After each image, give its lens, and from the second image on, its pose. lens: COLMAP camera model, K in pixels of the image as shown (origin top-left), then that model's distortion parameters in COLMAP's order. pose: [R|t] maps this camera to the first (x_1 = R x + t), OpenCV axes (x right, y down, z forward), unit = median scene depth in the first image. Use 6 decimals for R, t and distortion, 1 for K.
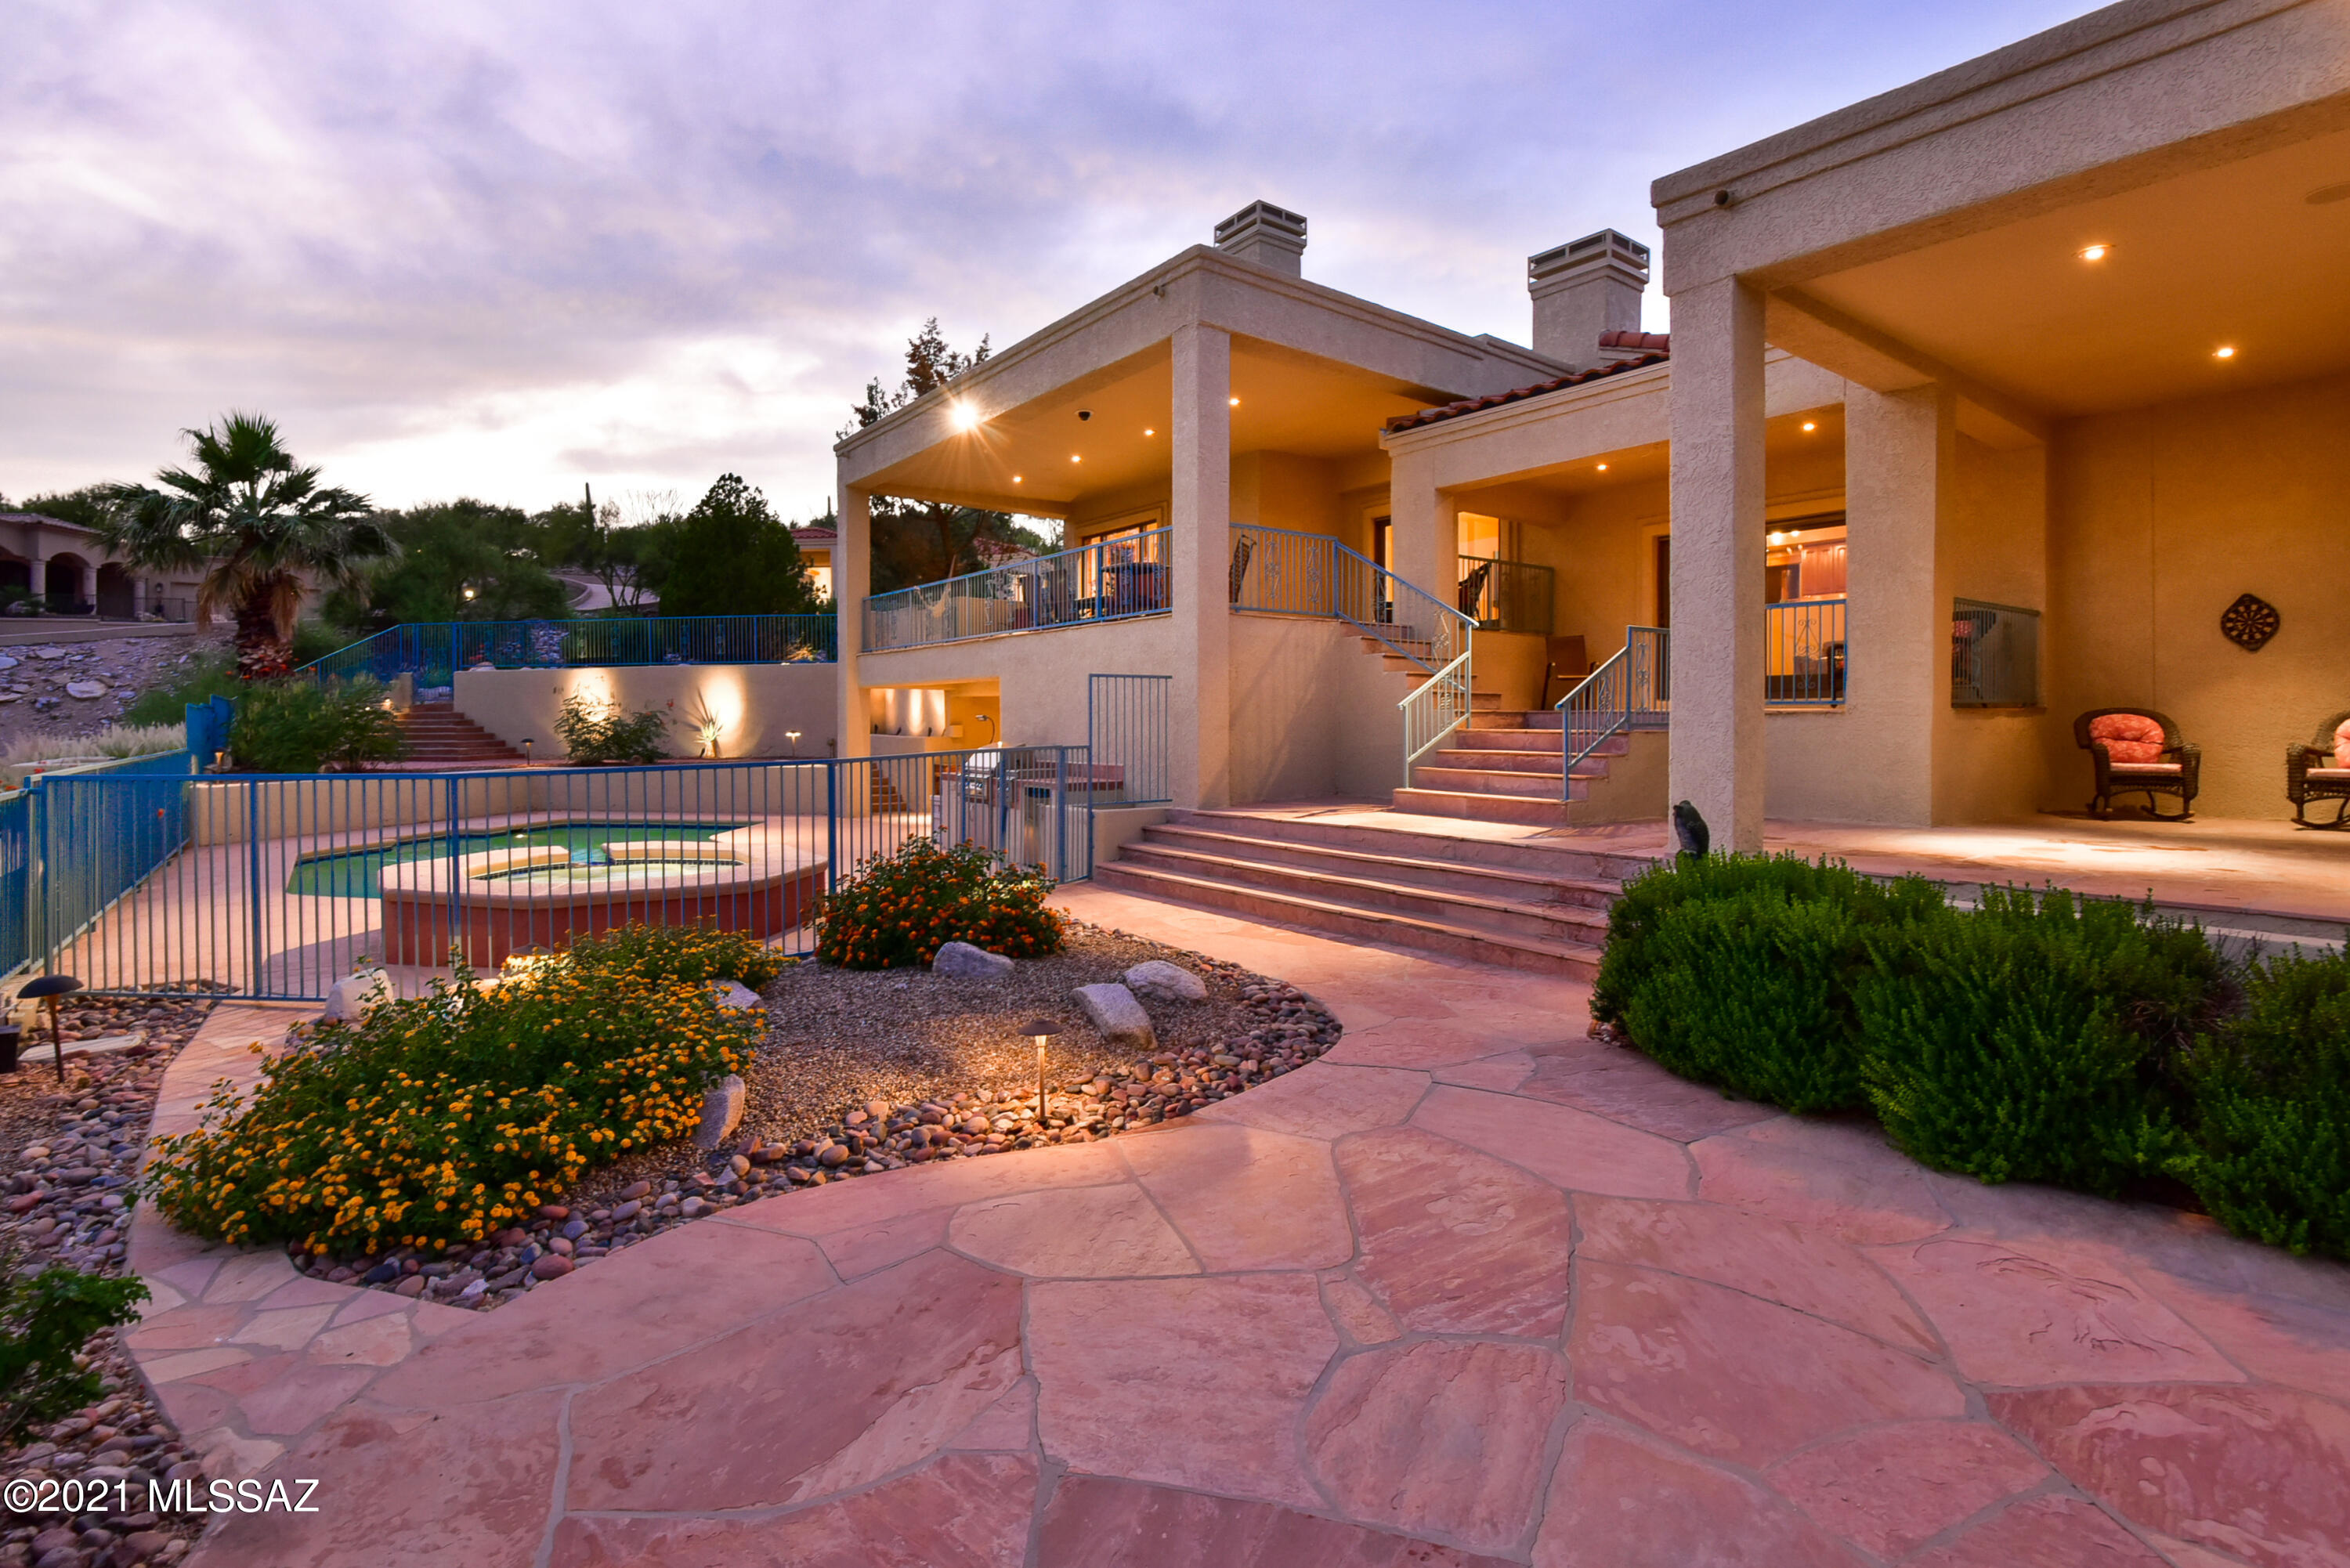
lens RADIAL K [[1082.1, 0, 1174.8], [0, 1082.1, 735.6], [0, 0, 1]] dist [0.000393, -0.015155]
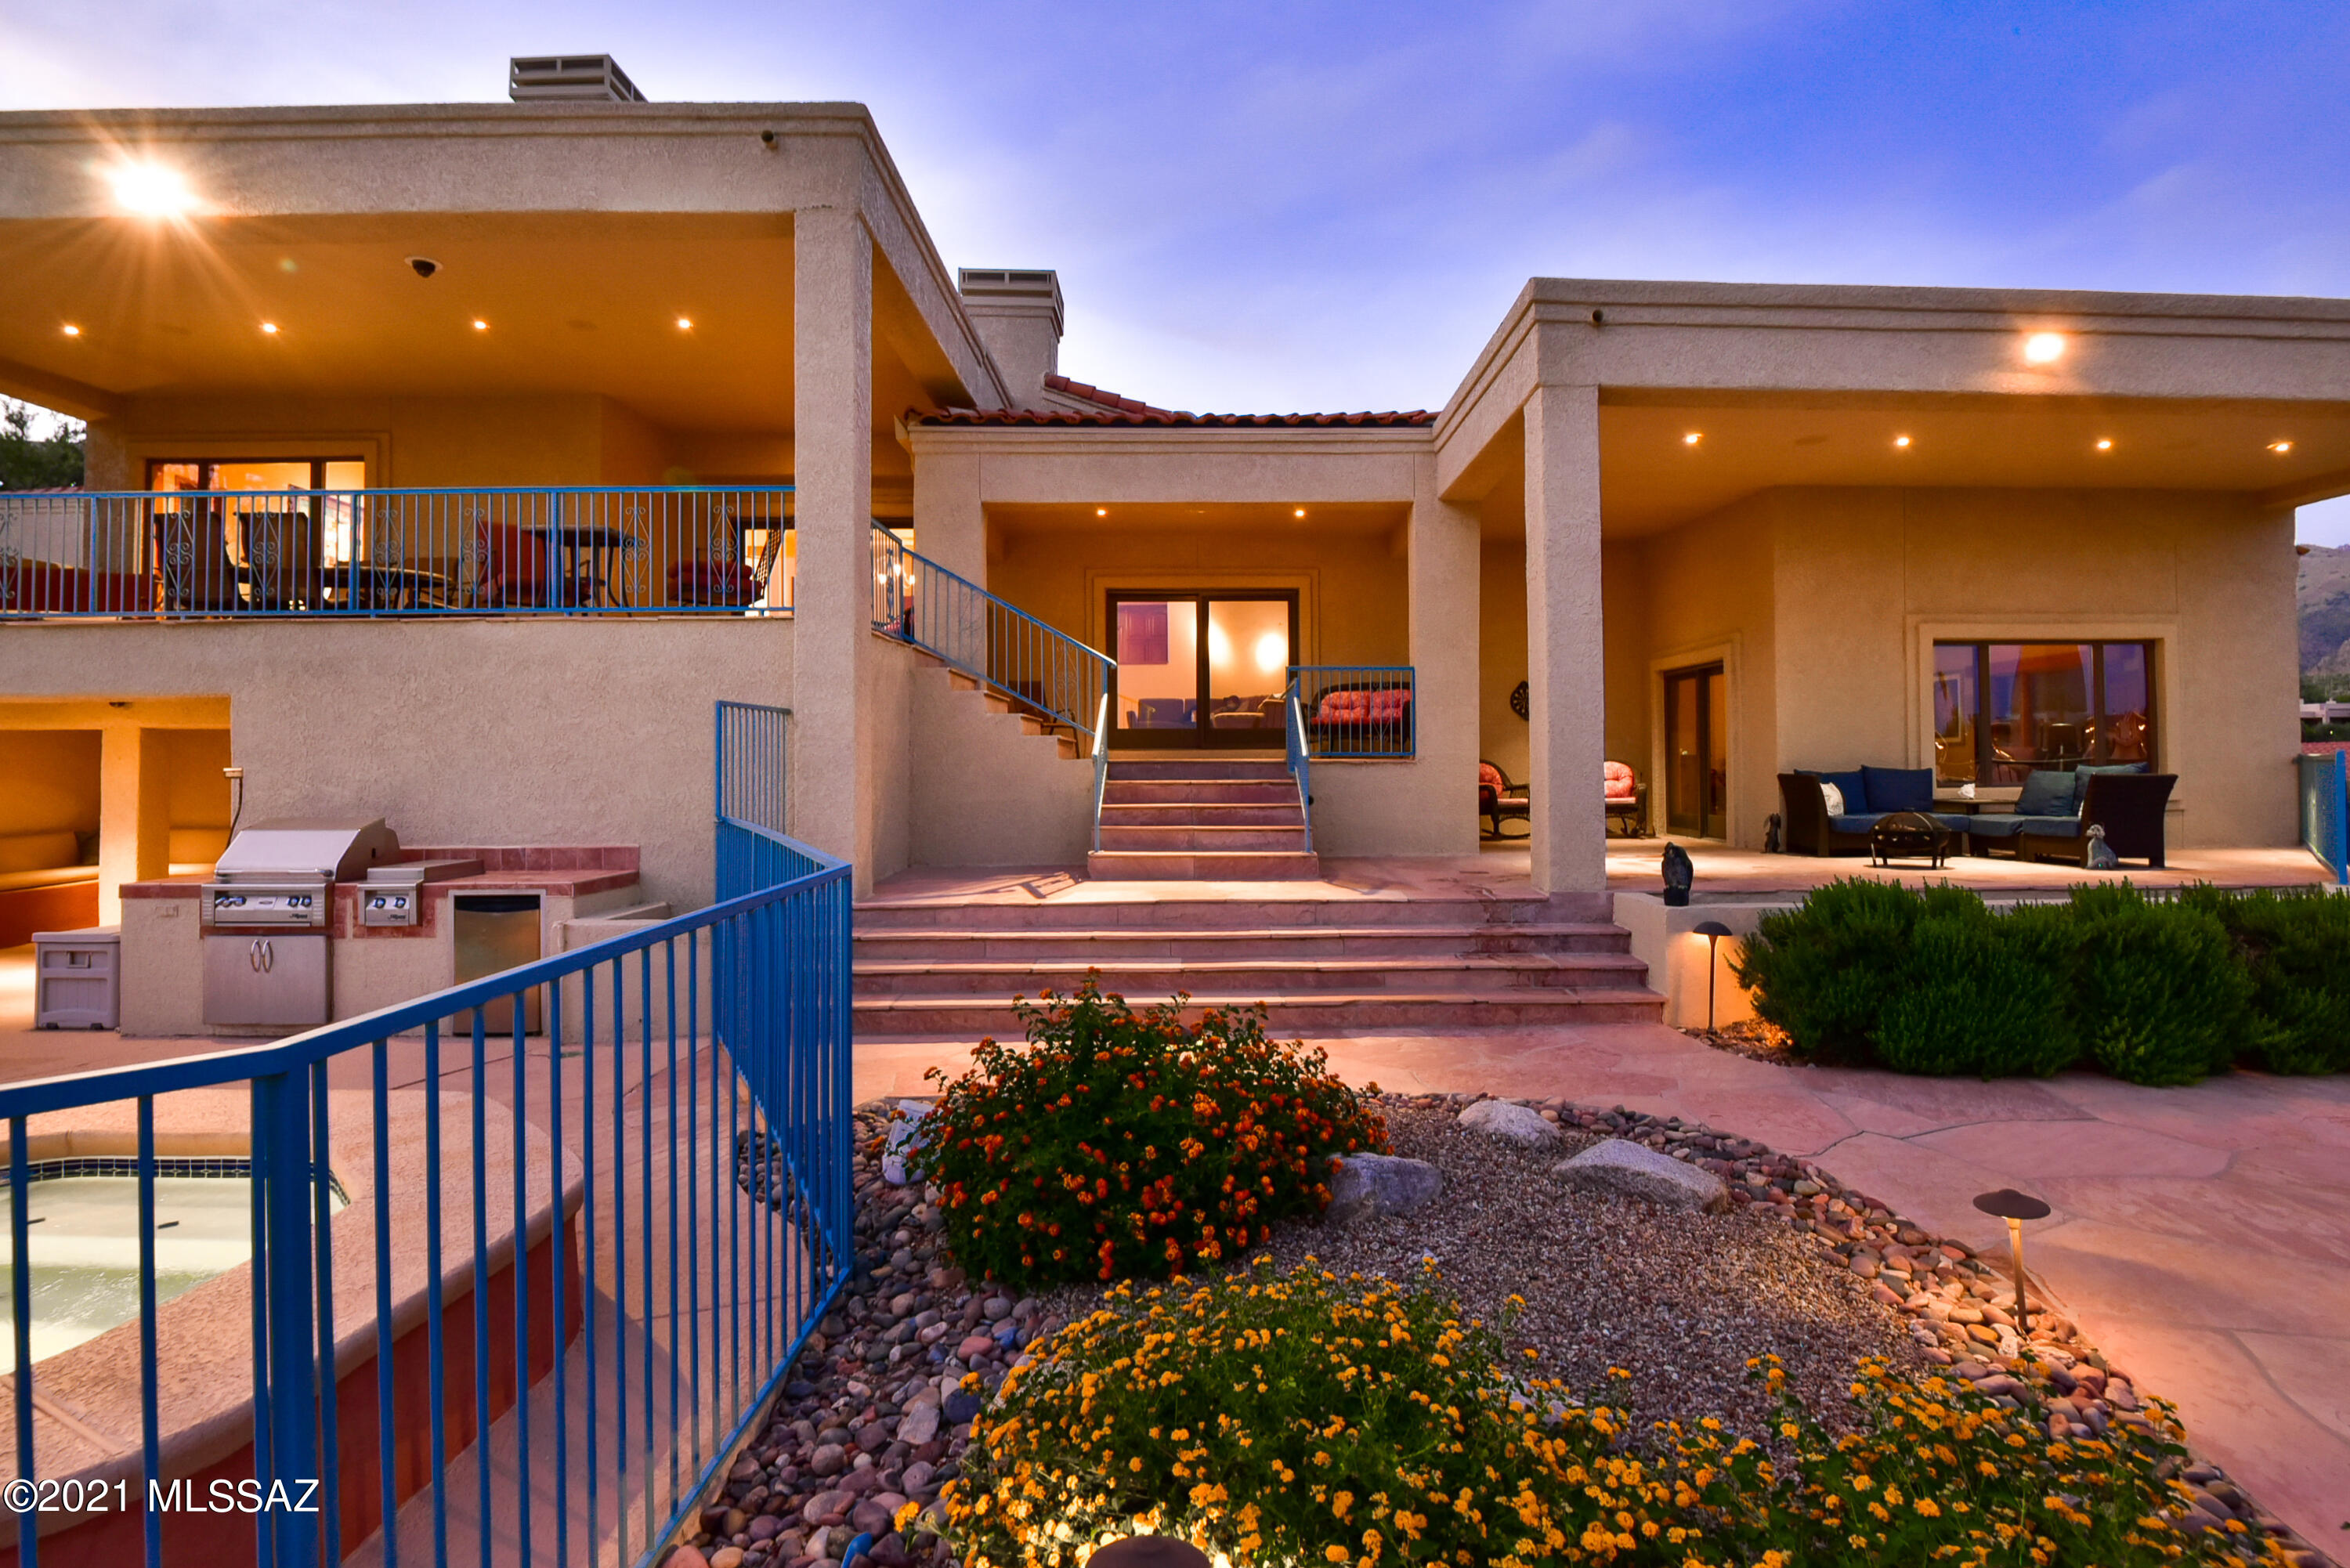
lens RADIAL K [[1098.8, 0, 1184.3], [0, 1098.8, 755.4], [0, 0, 1]] dist [-0.004074, -0.012872]
pose [[0.594571, 0.003608, 0.804035, -0.509869], [0.016895, 0.999713, -0.016980, -0.013158], [-0.803866, 0.023680, 0.594339, 0.493493]]
